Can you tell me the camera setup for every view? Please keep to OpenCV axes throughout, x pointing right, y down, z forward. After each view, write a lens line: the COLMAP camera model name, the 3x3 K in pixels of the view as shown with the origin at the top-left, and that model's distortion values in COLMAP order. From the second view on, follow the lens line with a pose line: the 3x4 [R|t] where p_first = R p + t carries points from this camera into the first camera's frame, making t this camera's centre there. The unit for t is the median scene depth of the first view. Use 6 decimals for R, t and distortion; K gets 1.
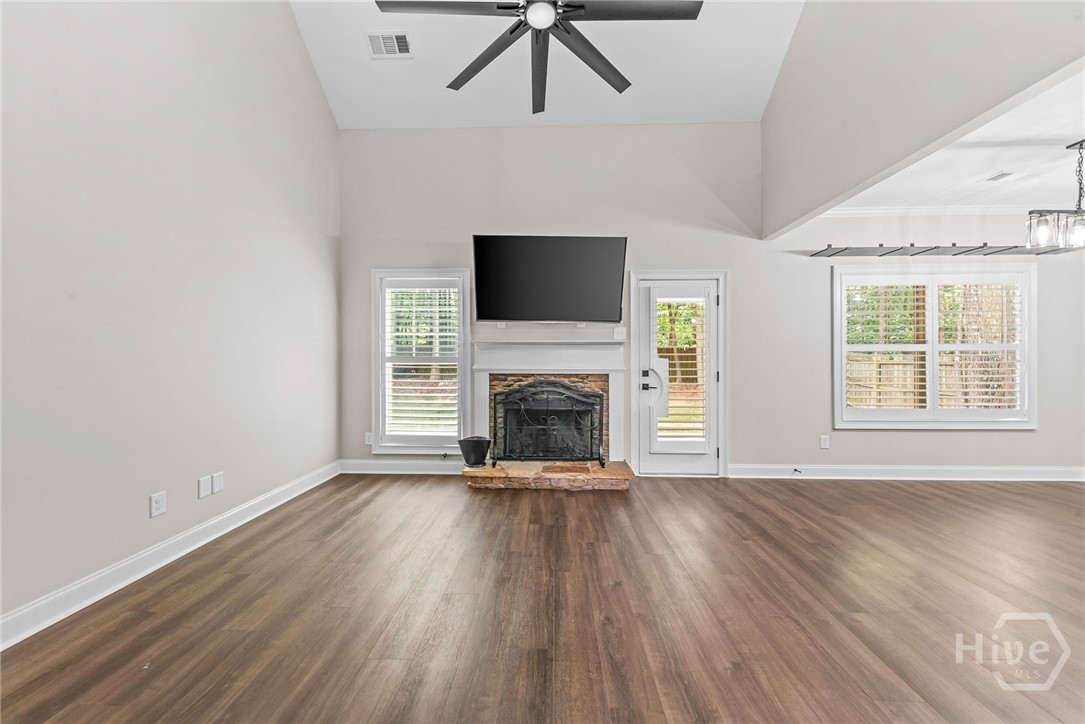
lens RADIAL K [[383.7, 0, 545.6], [0, 383.7, 357.2], [0, 0, 1]] dist [-0.000096, -0.000049]
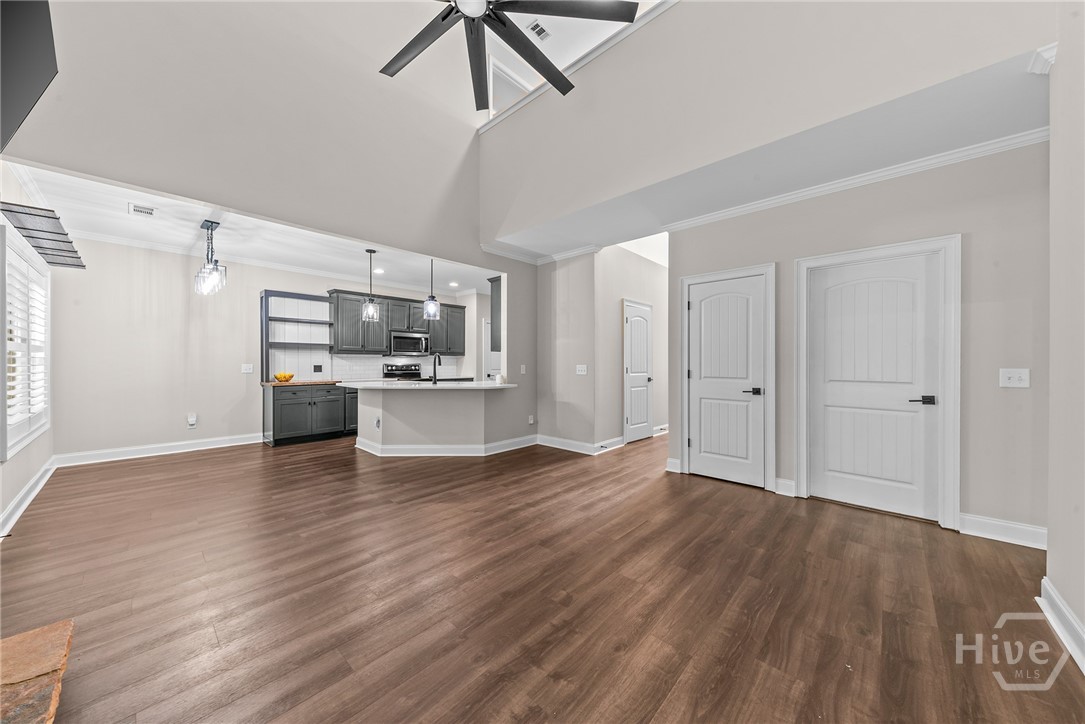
lens RADIAL K [[374.9, 0, 545.9], [0, 374.9, 366.9], [0, 0, 1]] dist [0.001417, -0.000024]
pose [[-0.752017, -0.006526, 0.659111, -0.421412], [-0.005156, 0.999979, 0.004018, 0.010476], [-0.659124, -0.000377, -0.752035, 0.872689]]
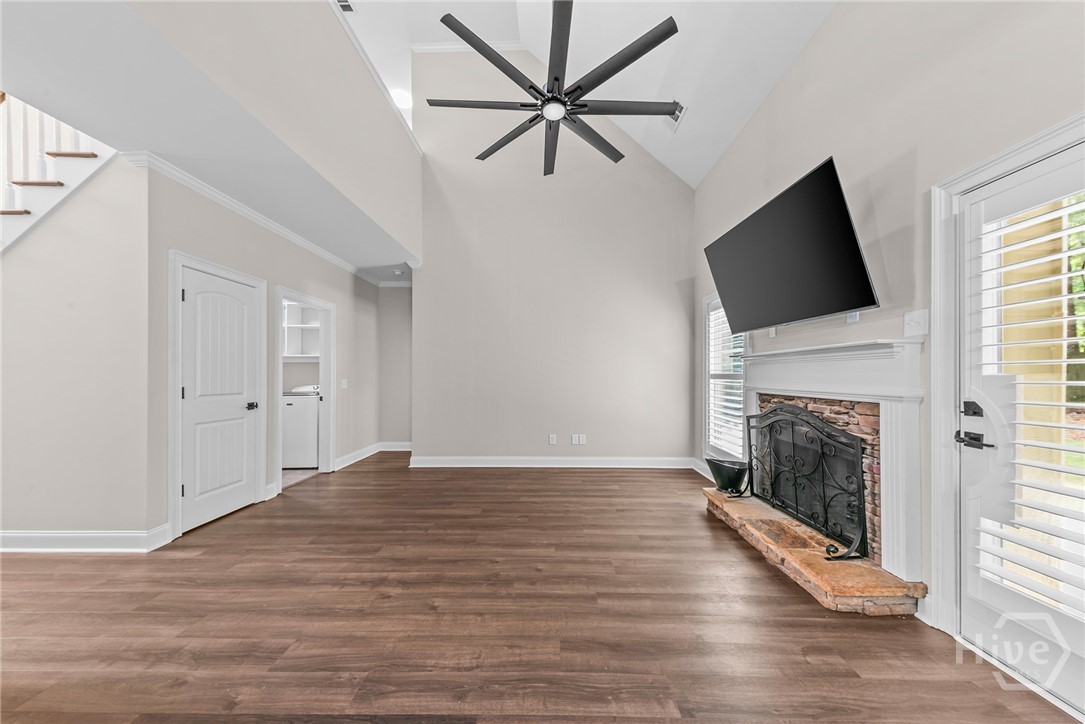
lens RADIAL K [[373.3, 0, 542.1], [0, 373.3, 375.2], [0, 0, 1]] dist [0.001539, 0.000061]
pose [[0.008319, -0.003820, -0.999958, 0.691814], [0.003598, 0.999986, -0.003790, 0.004716], [0.999959, -0.003566, 0.008333, 0.528285]]
